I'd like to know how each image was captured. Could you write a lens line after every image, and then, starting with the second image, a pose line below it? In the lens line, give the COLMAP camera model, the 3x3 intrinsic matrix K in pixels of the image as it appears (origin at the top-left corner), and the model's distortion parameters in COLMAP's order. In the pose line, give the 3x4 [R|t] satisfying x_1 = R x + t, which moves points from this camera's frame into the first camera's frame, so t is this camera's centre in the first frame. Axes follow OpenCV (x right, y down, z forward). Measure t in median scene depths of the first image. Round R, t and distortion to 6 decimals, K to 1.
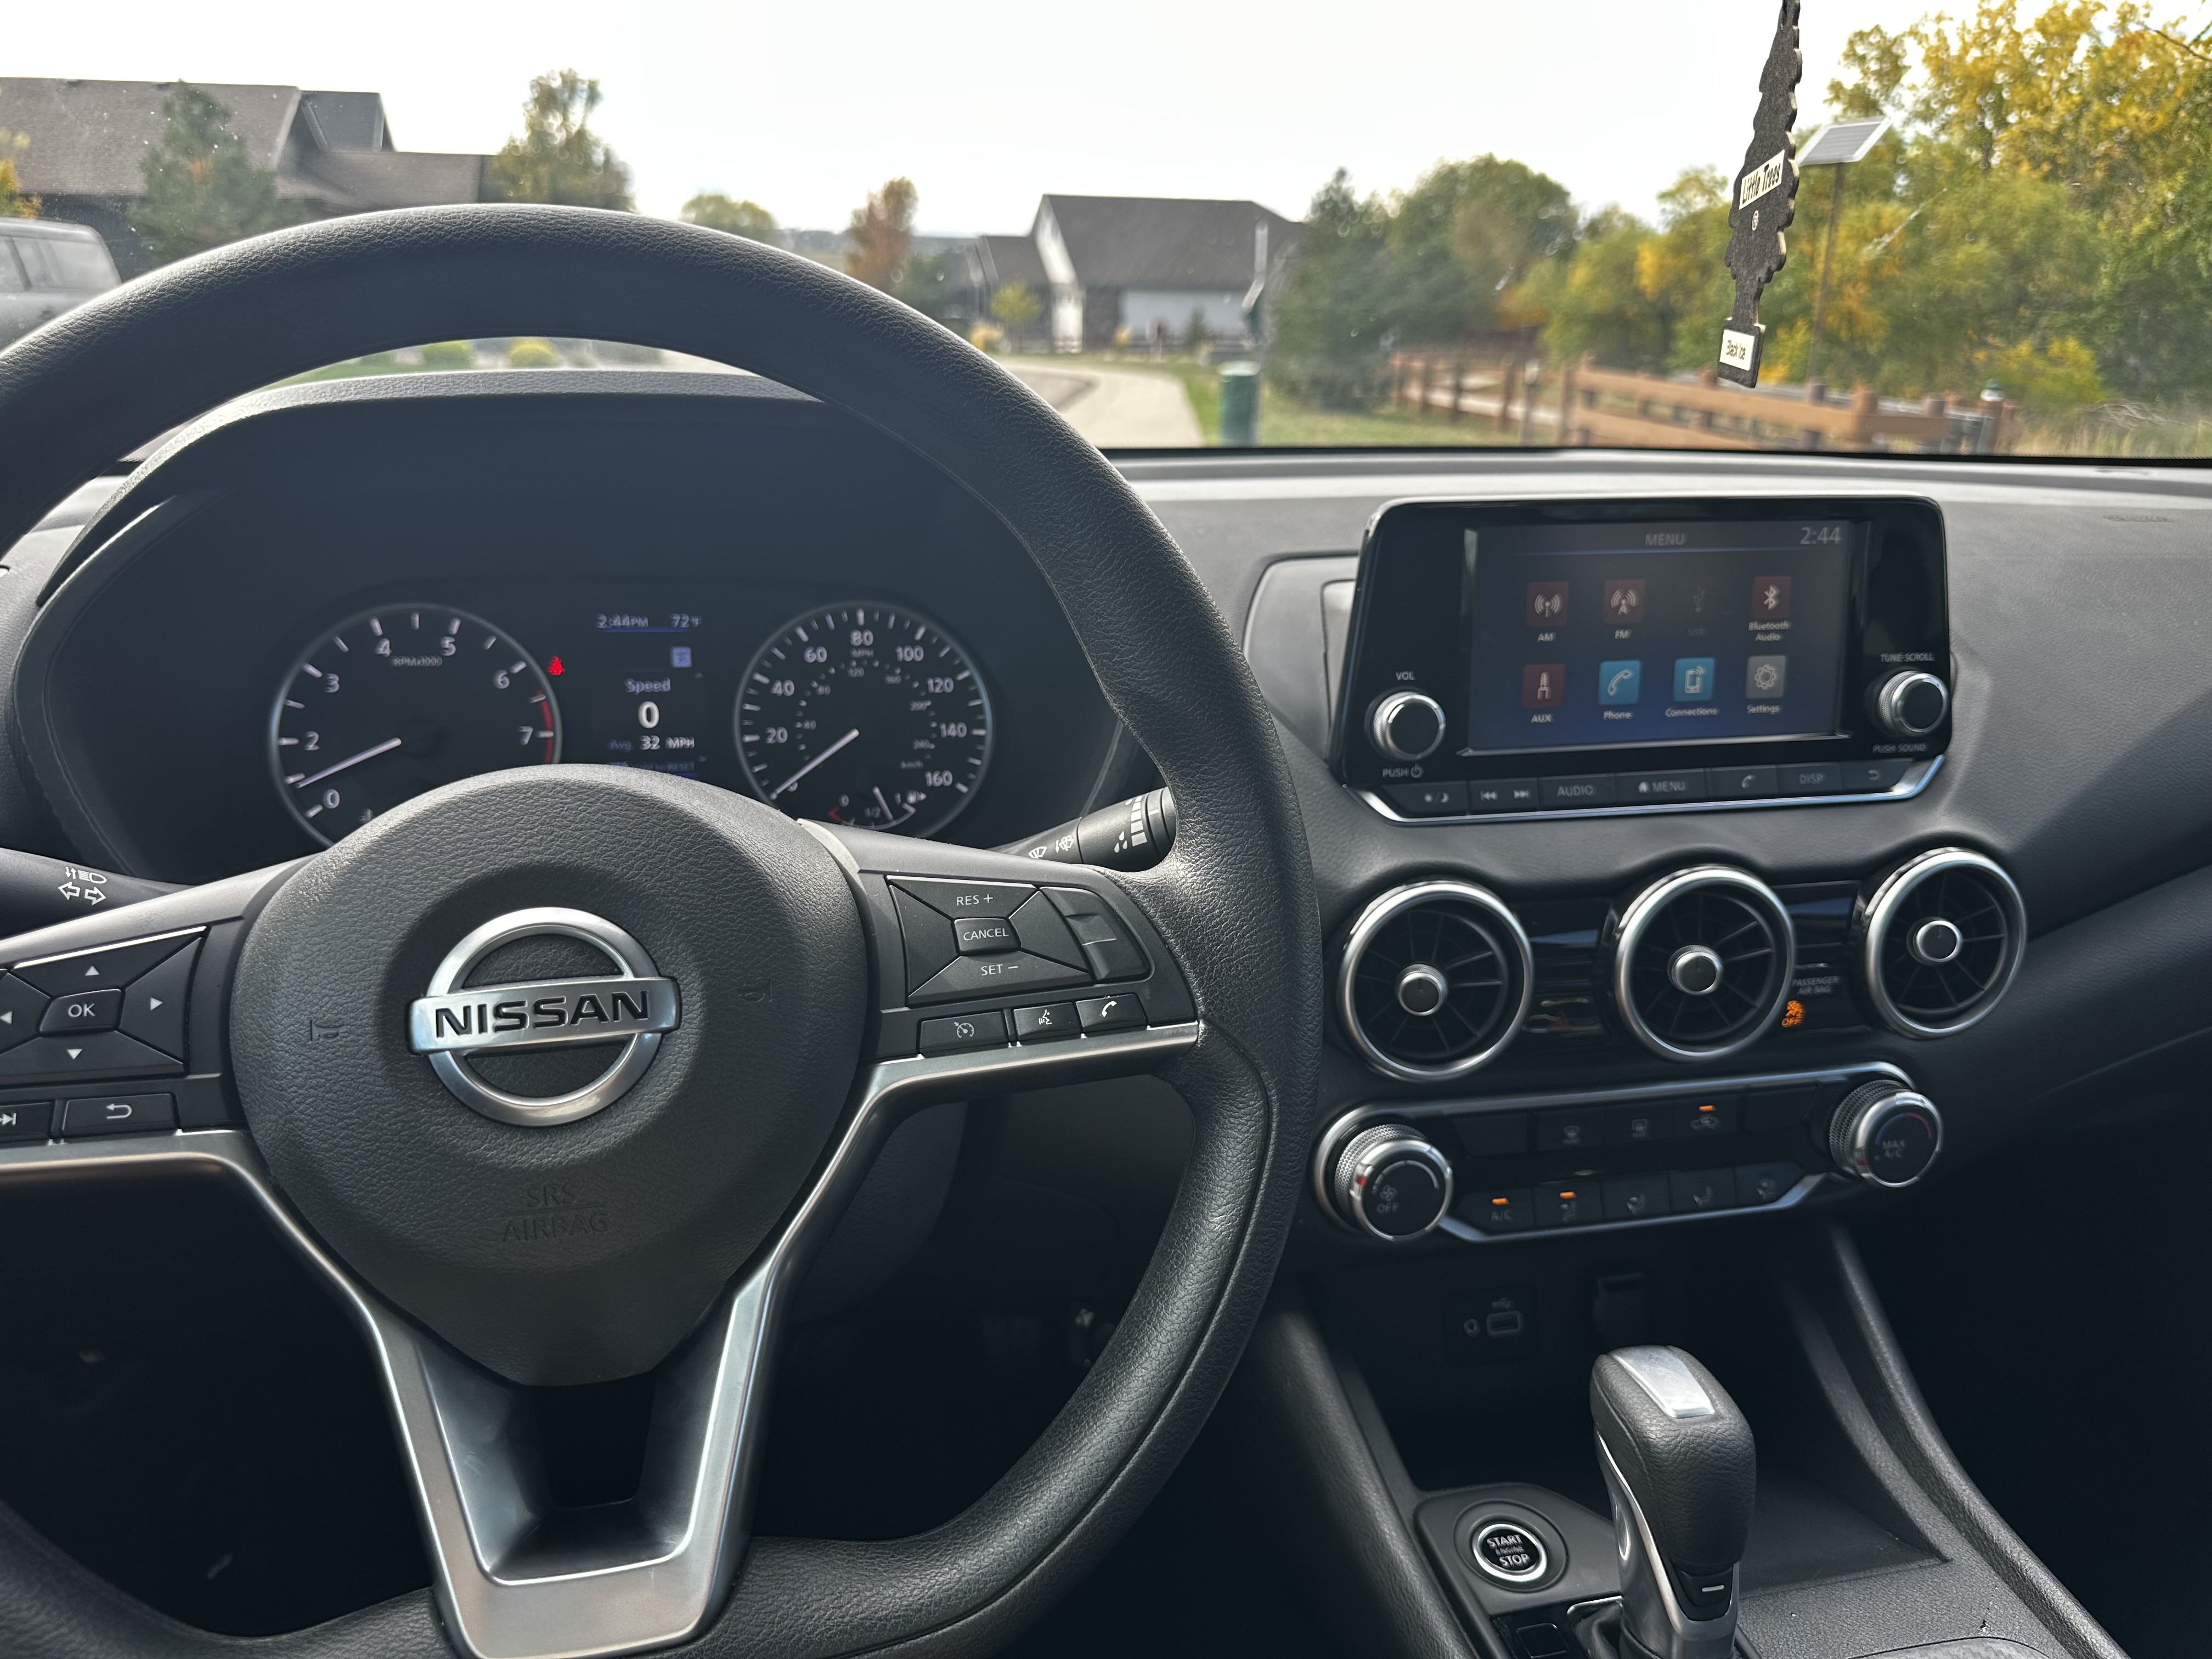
lens RADIAL K [[1526.8, 0, 1119.2], [0, 1526.8, 816.5], [0, 0, 1]] dist [0.047332, -0.018163]
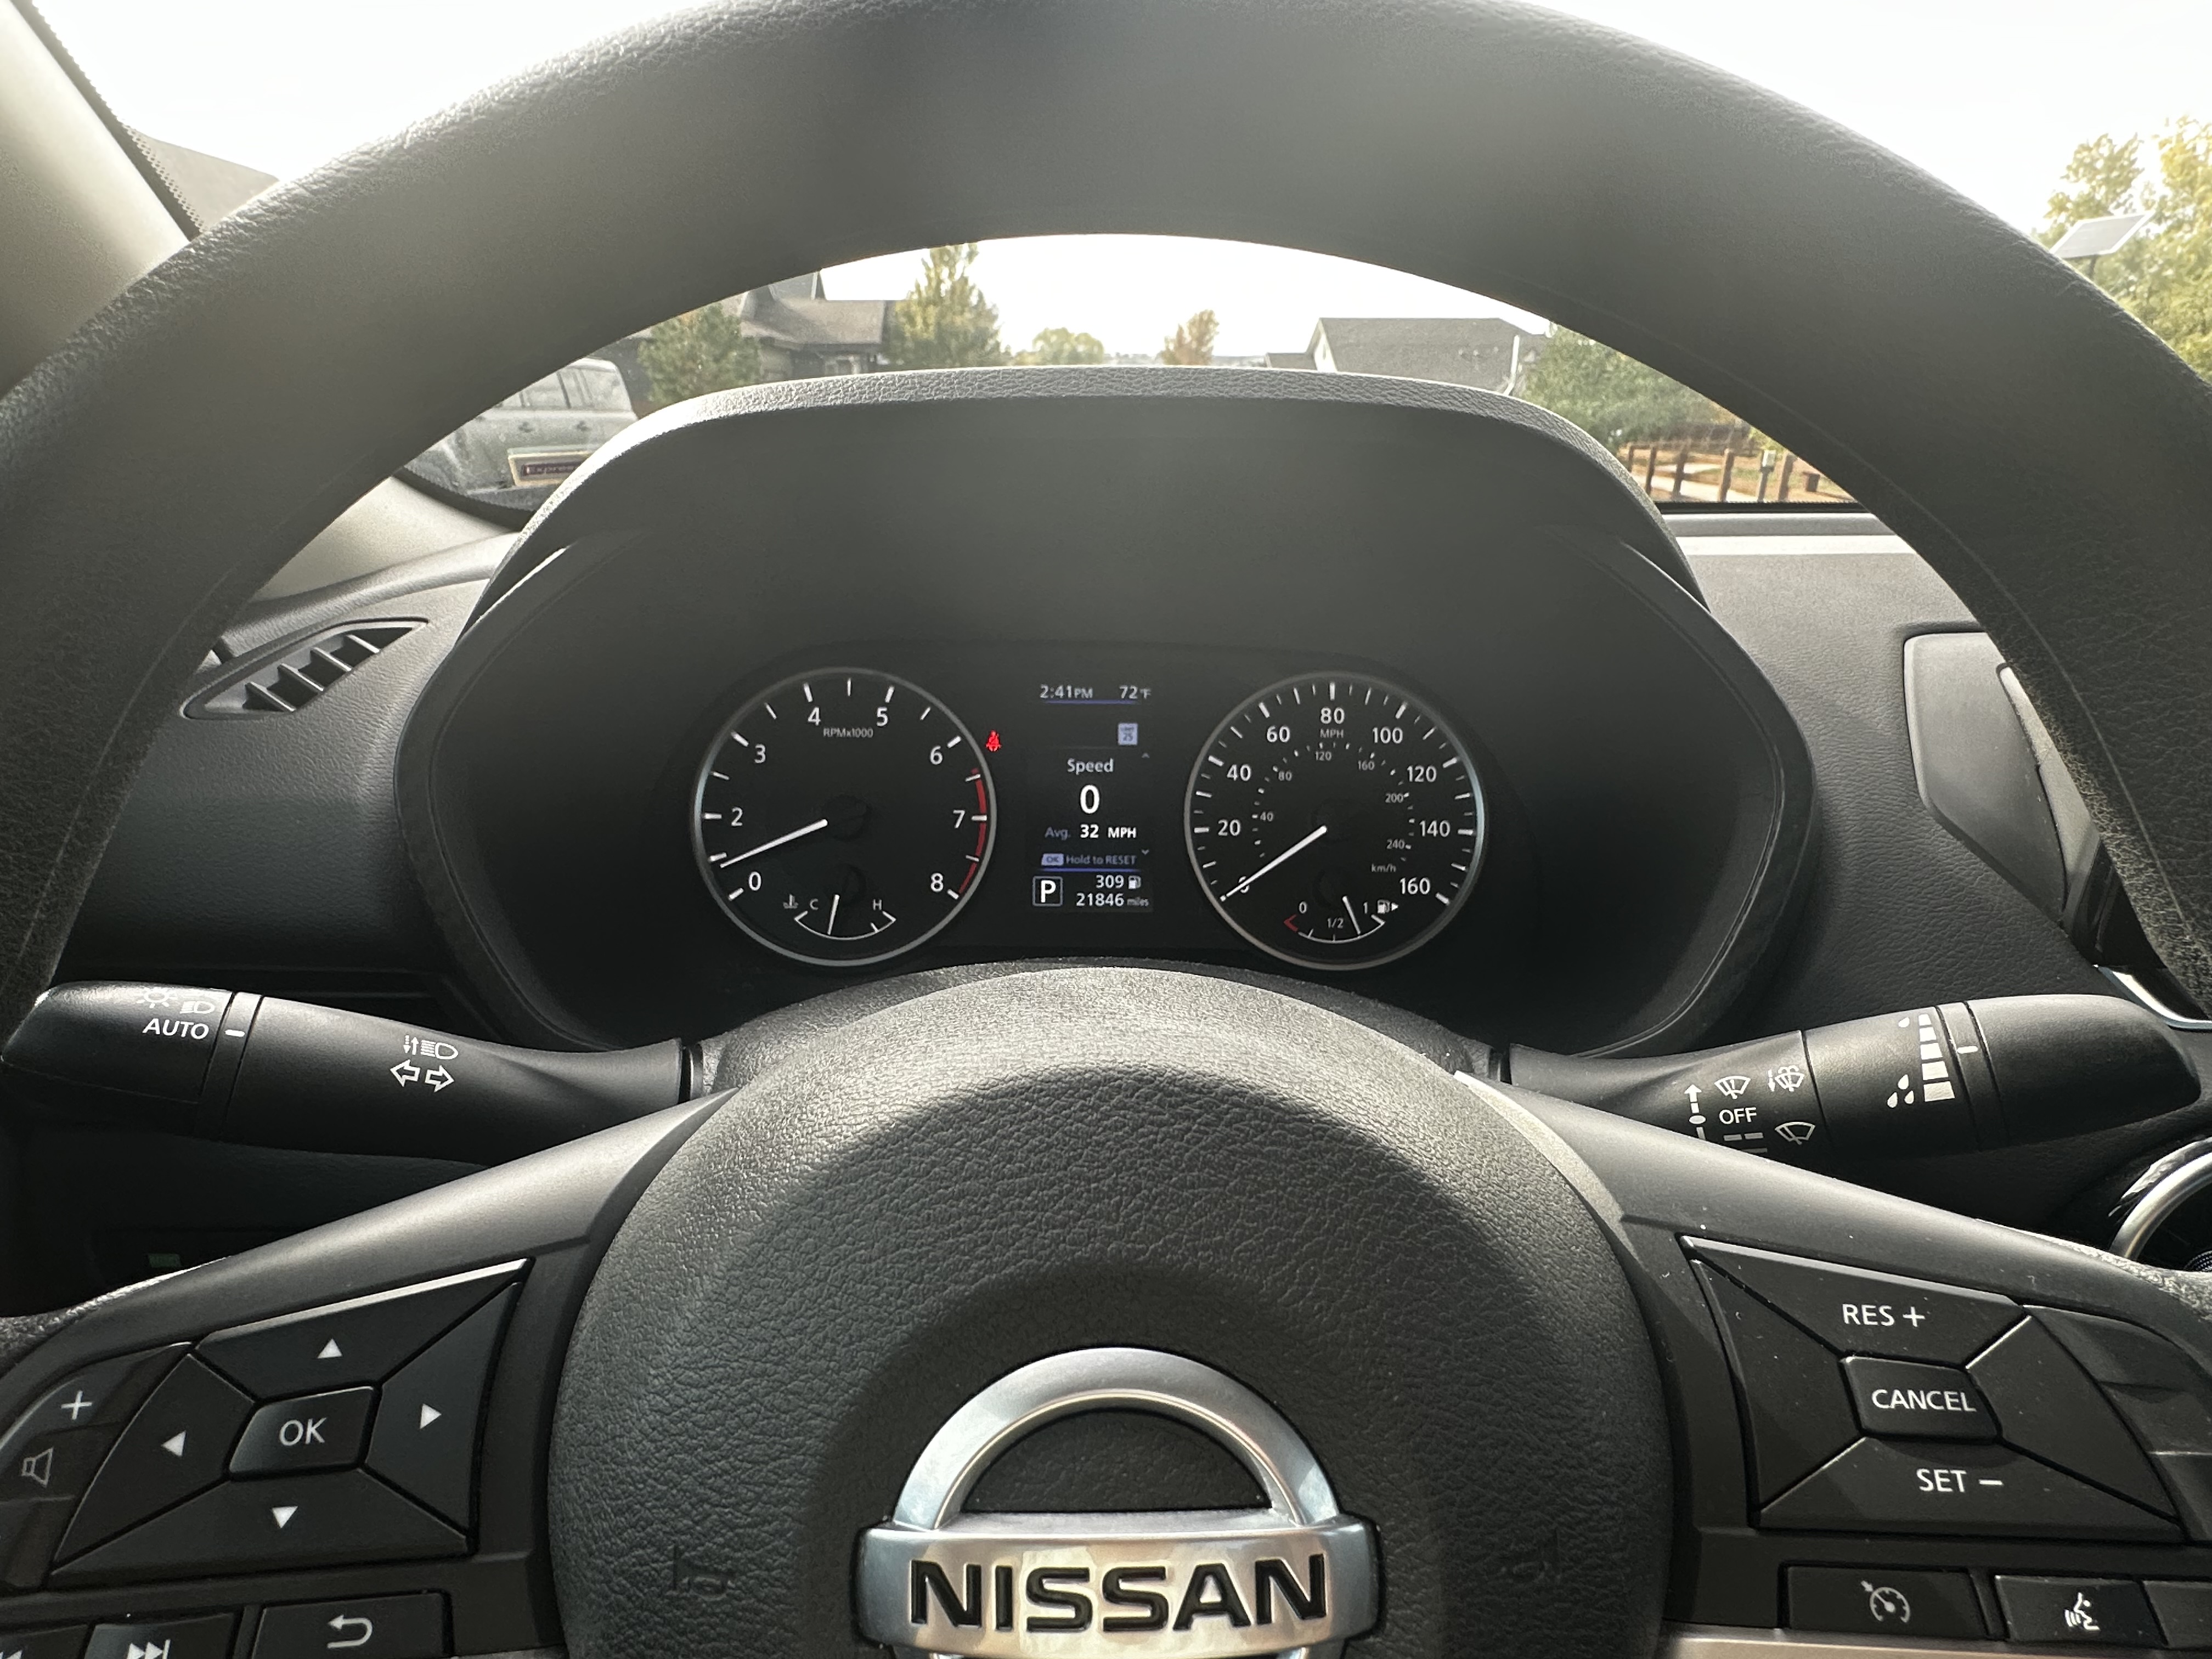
lens RADIAL K [[1216.9, 0, 1092.4], [0, 1216.9, 832.6], [0, 0, 1]] dist [0.042470, -0.004582]
pose [[0.978162, 0.050258, -0.201676, -0.158137], [-0.049114, 0.998736, 0.010678, -0.052495], [0.201958, -0.000539, 0.979394, 0.310962]]
